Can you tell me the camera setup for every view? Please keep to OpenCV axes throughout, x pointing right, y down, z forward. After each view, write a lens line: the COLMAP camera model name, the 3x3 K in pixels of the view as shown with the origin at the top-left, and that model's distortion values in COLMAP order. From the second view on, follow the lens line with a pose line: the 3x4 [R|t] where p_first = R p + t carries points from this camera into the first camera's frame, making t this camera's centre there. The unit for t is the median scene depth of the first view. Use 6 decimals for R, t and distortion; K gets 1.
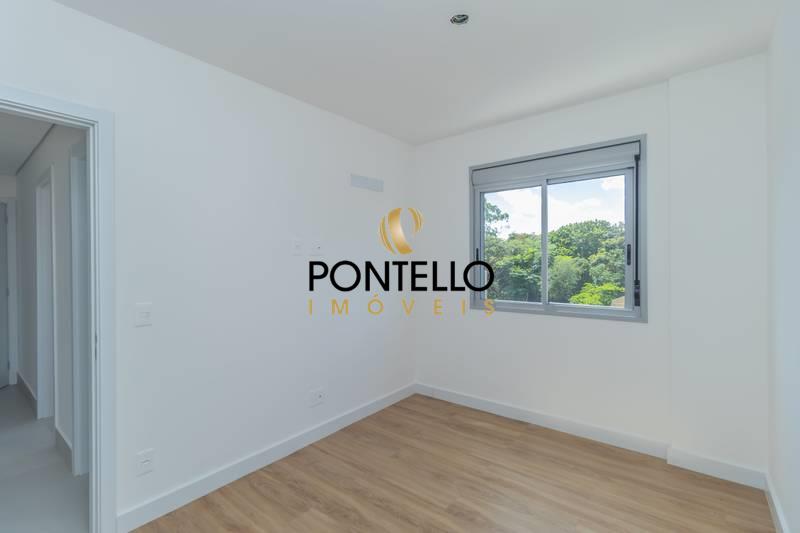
lens RADIAL K [[371.5, 0, 399.6], [0, 371.5, 267.2], [0, 0, 1]] dist [-0.001570, 0.000082]
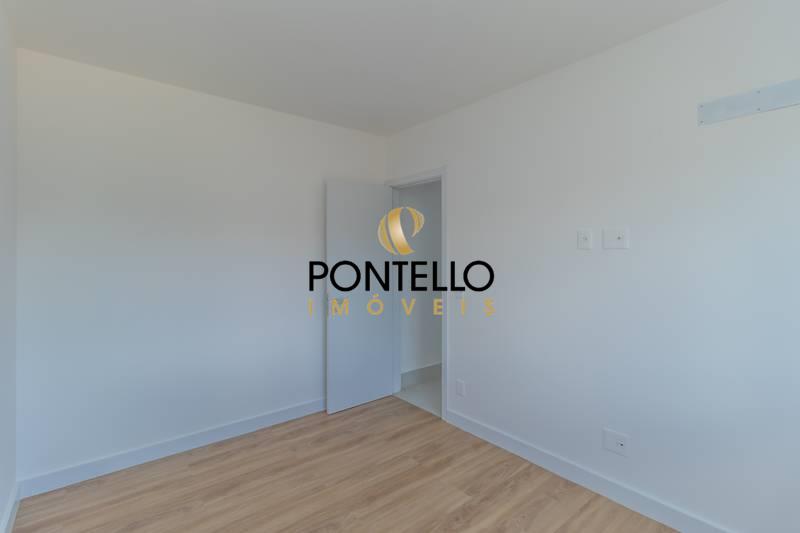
lens RADIAL K [[371.5, 0, 400.5], [0, 371.5, 261.7], [0, 0, 1]] dist [-0.001570, 0.000082]
pose [[-0.214582, 0.027372, -0.976322, 0.731963], [-0.008385, 0.999519, 0.029865, -0.033755], [0.976670, 0.014595, -0.214250, 0.935289]]
